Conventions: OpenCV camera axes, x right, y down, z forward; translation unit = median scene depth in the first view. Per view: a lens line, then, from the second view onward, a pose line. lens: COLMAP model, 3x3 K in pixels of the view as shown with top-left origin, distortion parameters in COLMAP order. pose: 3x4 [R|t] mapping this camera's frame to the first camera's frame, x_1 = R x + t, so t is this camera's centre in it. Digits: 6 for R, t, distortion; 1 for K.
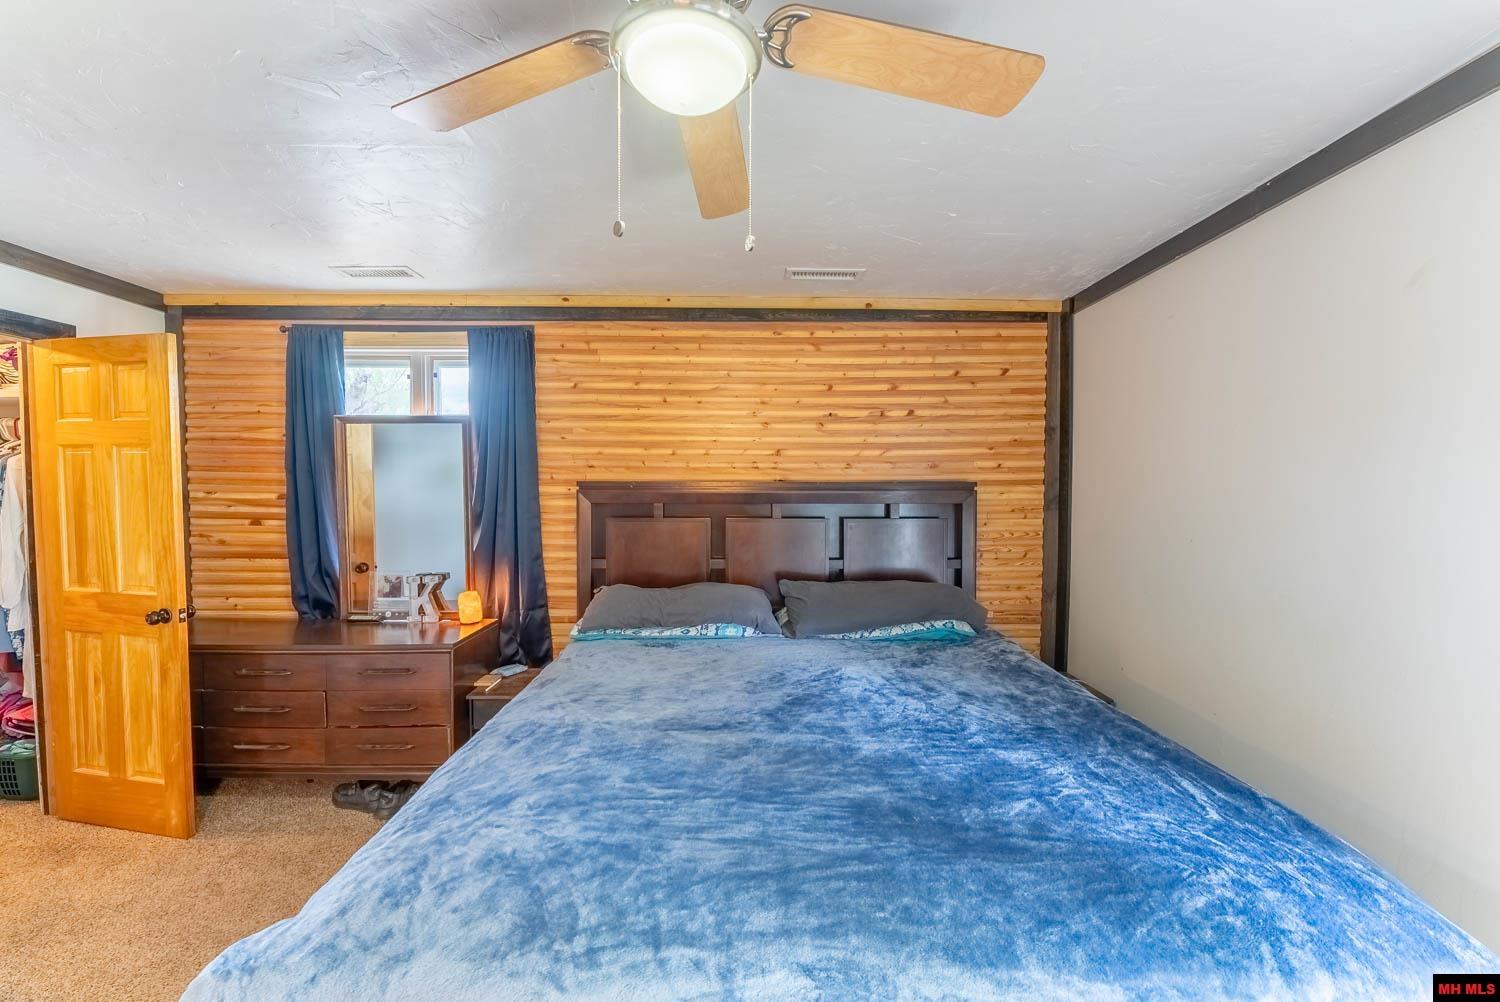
lens RADIAL K [[616.3, 0, 748.0], [0, 616.3, 503.5], [0, 0, 1]] dist [-0.009534, 0.000312]
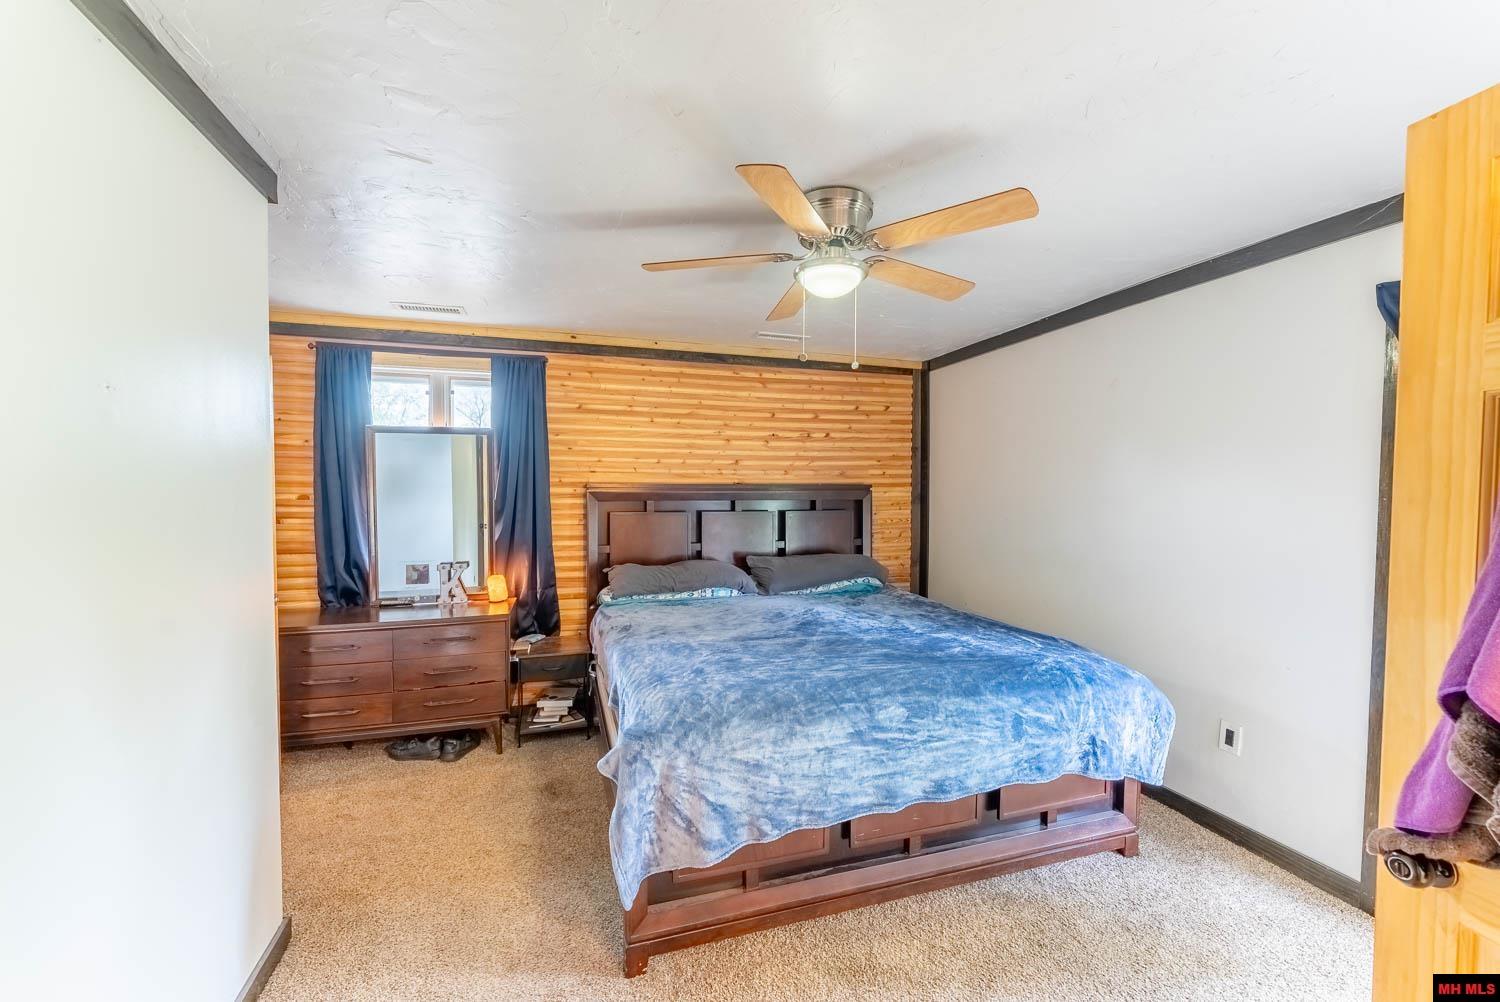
lens RADIAL K [[616.3, 0, 751.3], [0, 616.3, 503.6], [0, 0, 1]] dist [-0.009534, 0.000312]
pose [[0.954334, -0.008295, 0.298627, -0.330023], [0.010115, 0.999939, -0.004548, 0.013455], [-0.298571, 0.007361, 0.954359, -0.292193]]
